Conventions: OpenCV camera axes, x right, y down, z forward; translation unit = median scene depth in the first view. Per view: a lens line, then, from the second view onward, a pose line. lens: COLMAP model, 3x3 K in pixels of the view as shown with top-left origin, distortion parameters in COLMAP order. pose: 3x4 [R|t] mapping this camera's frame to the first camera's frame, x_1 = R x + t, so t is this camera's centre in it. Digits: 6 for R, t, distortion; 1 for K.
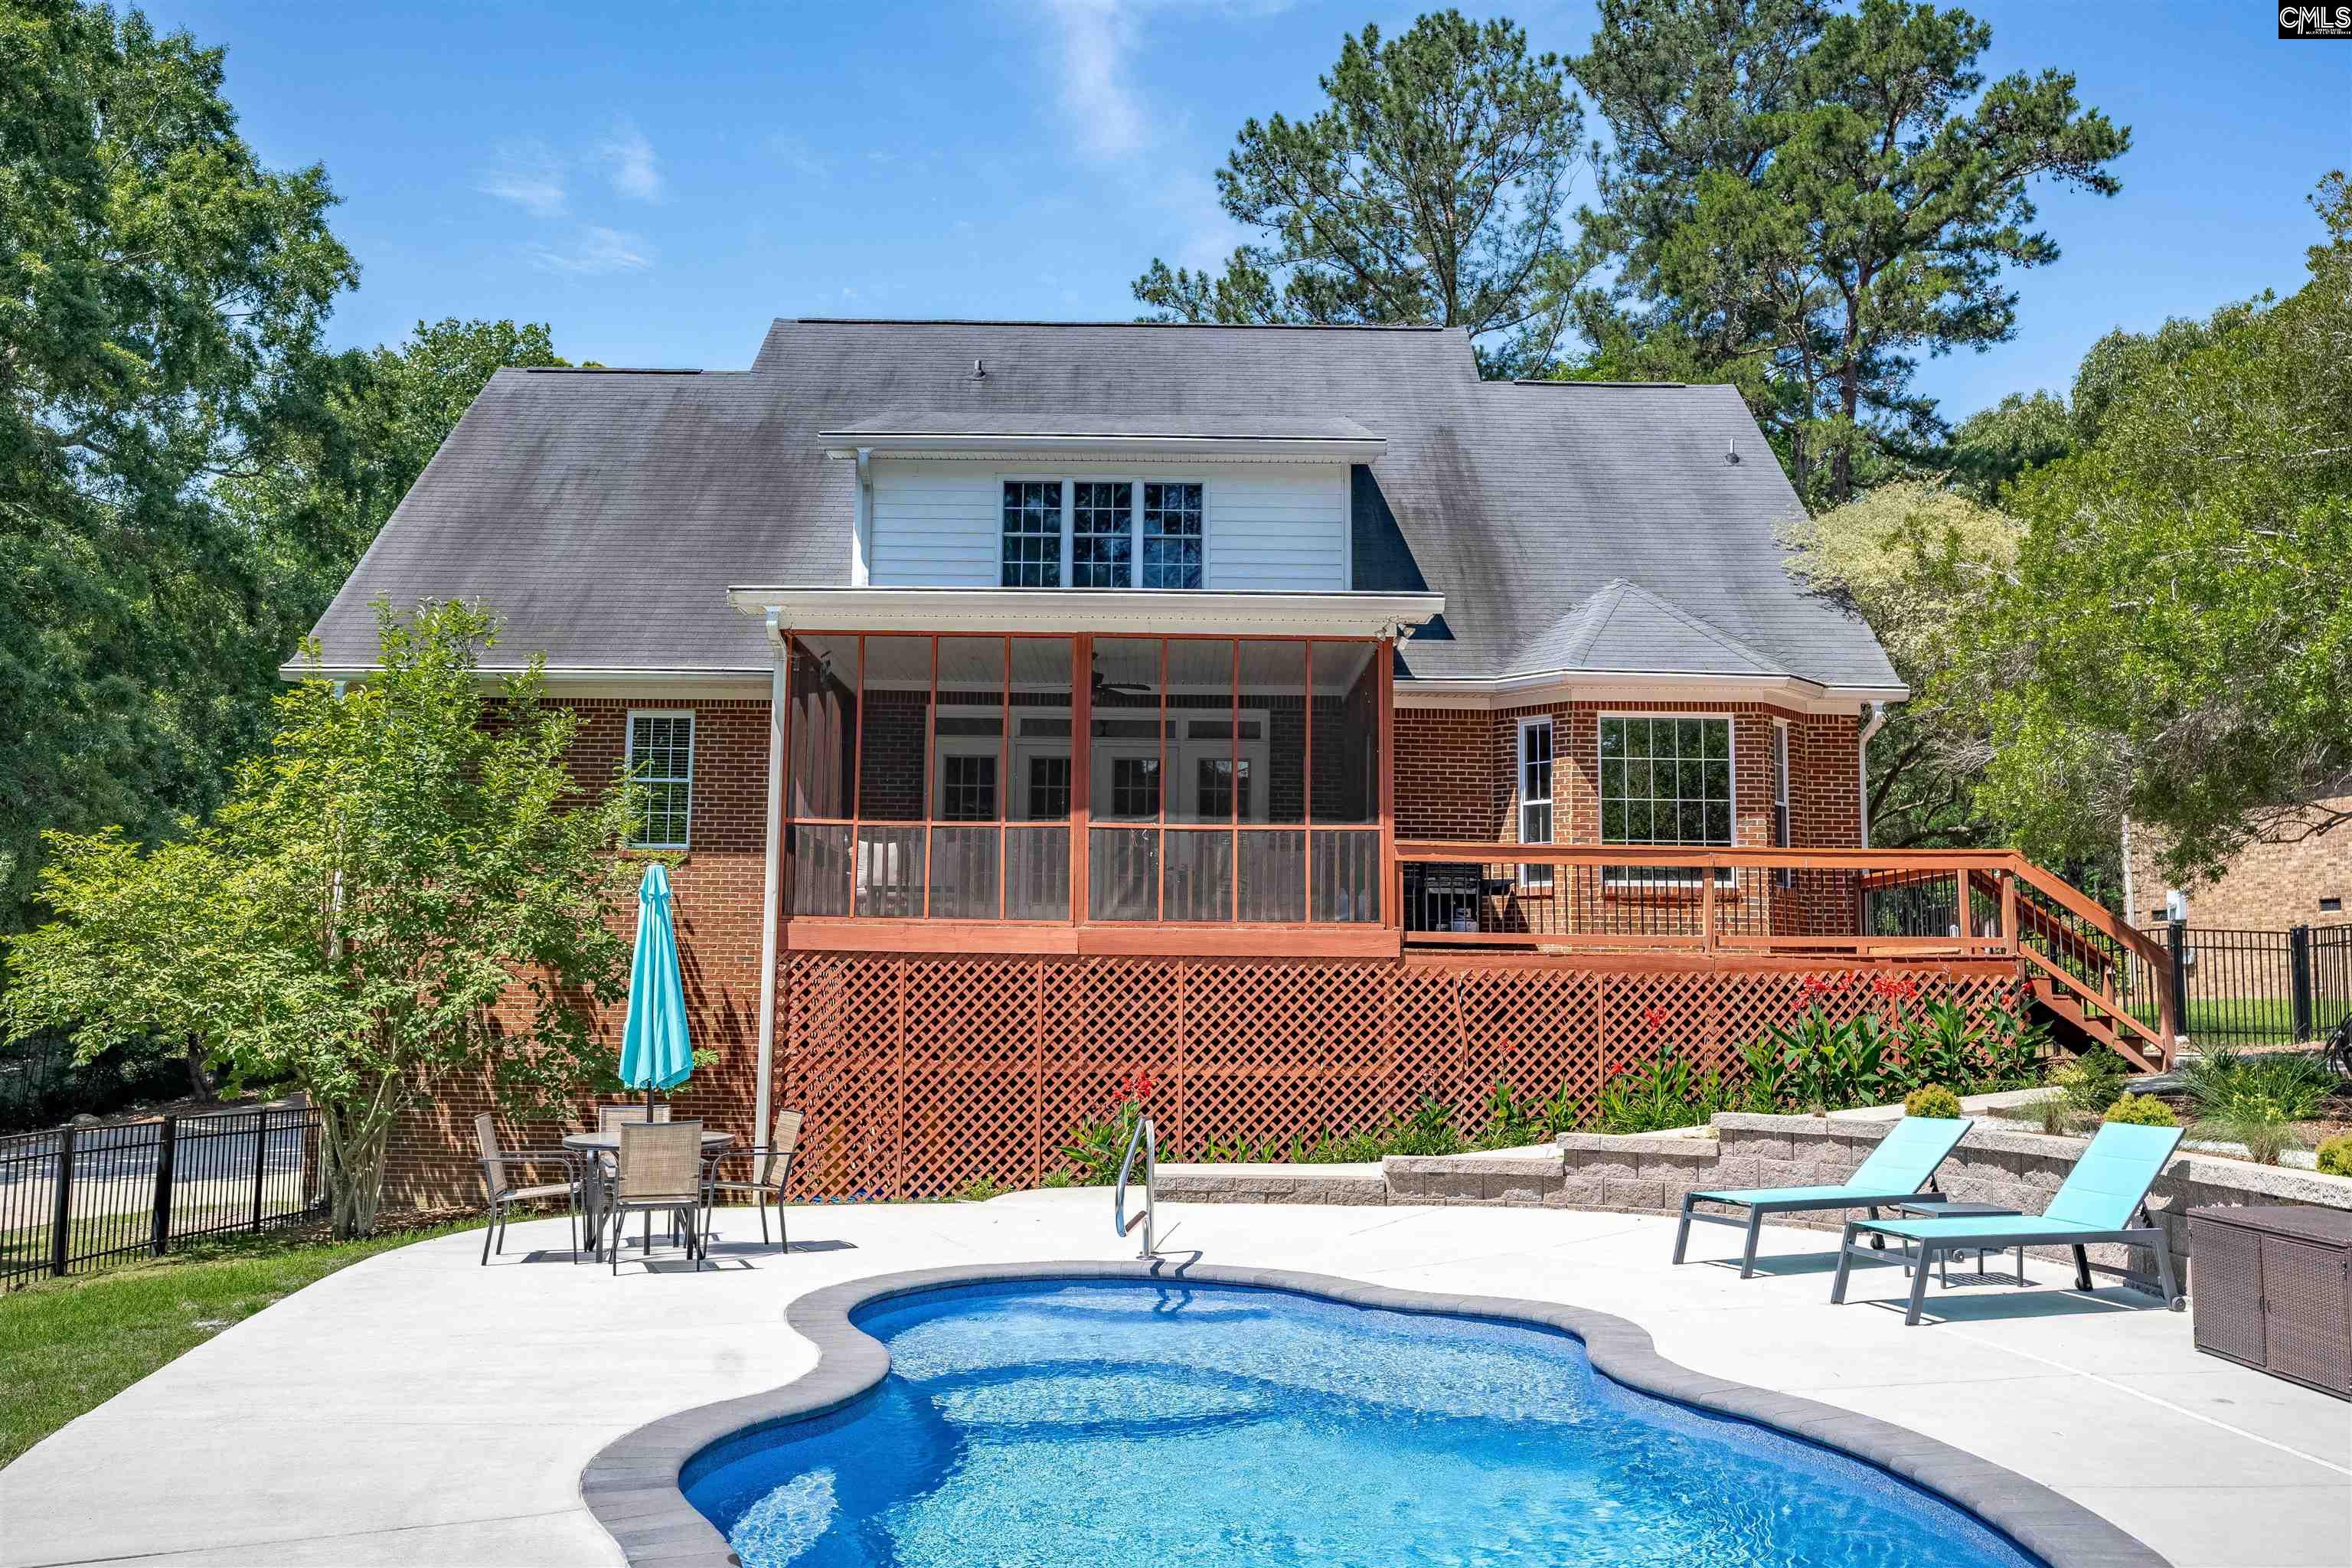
lens RADIAL K [[1818.2, 0, 1172.6], [0, 1818.2, 779.4], [0, 0, 1]] dist [-0.036539, 0.027741]
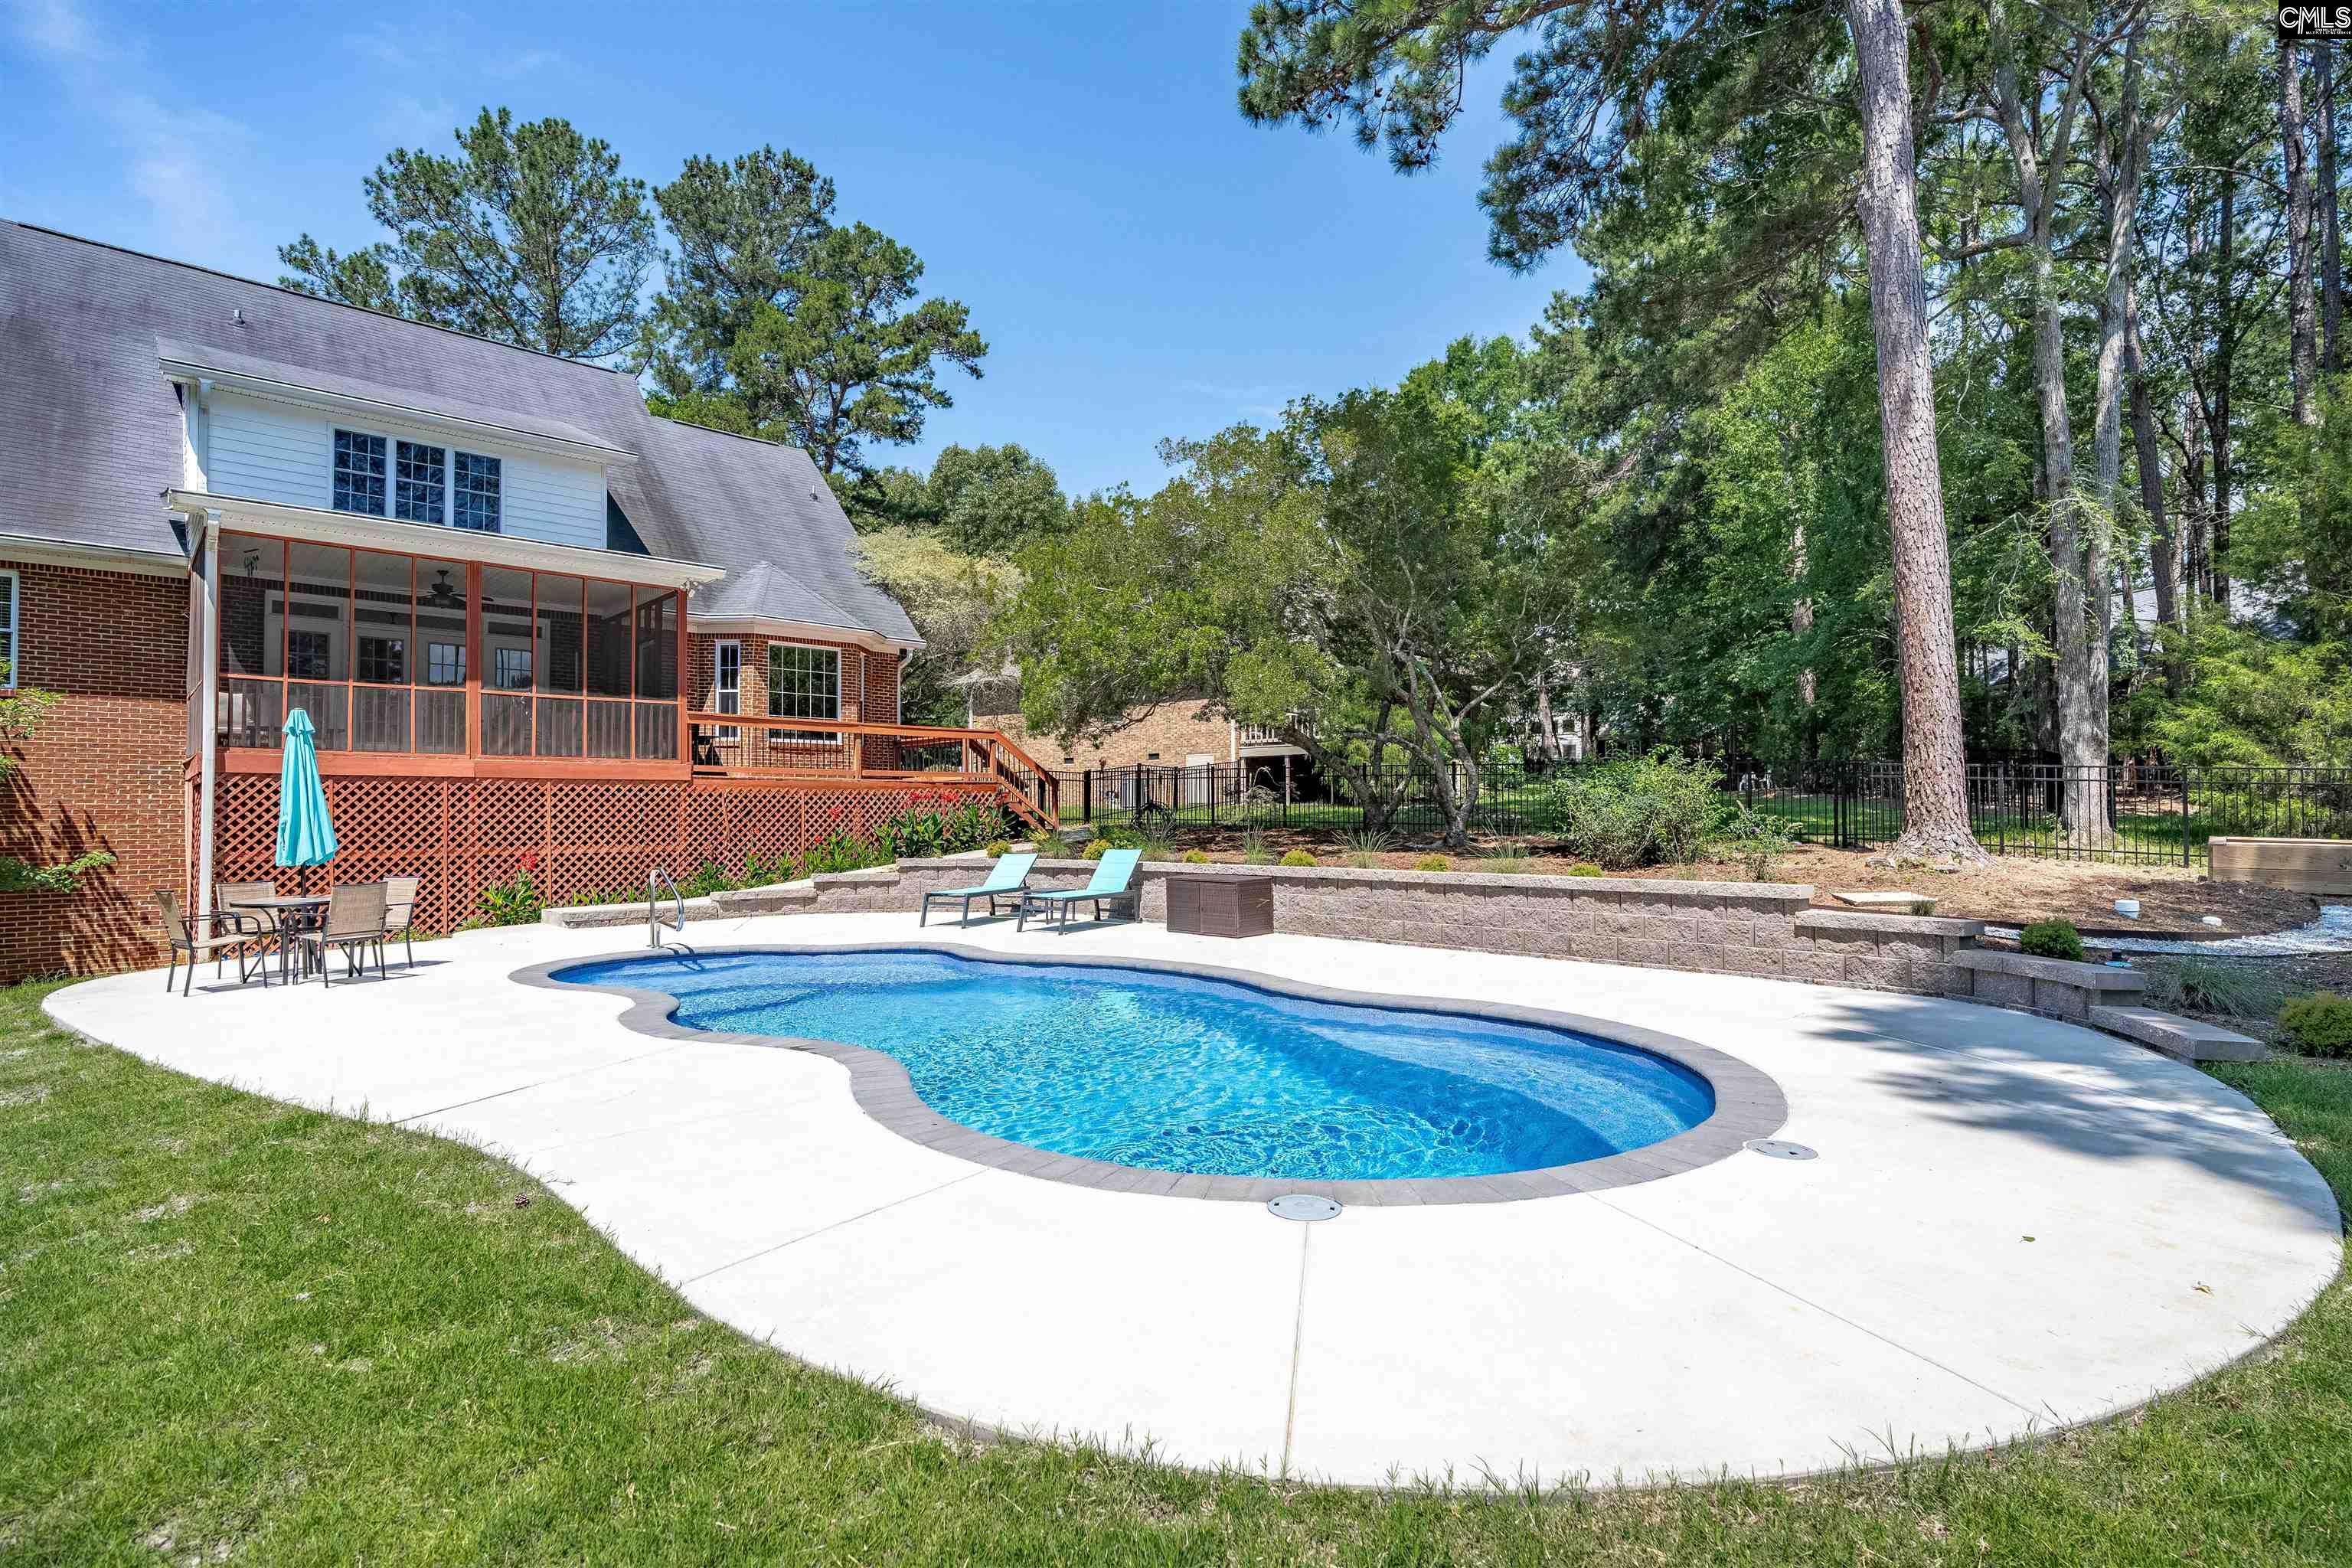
lens RADIAL K [[1112.5, 0, 1170.6], [0, 1112.5, 777.3], [0, 0, 1]] dist [0.039503, 0.001019]
pose [[0.747932, 0.005360, 0.663754, -0.186055], [-0.064108, 0.995876, 0.064196, -0.000795], [-0.660672, -0.090566, 0.745191, -0.061657]]
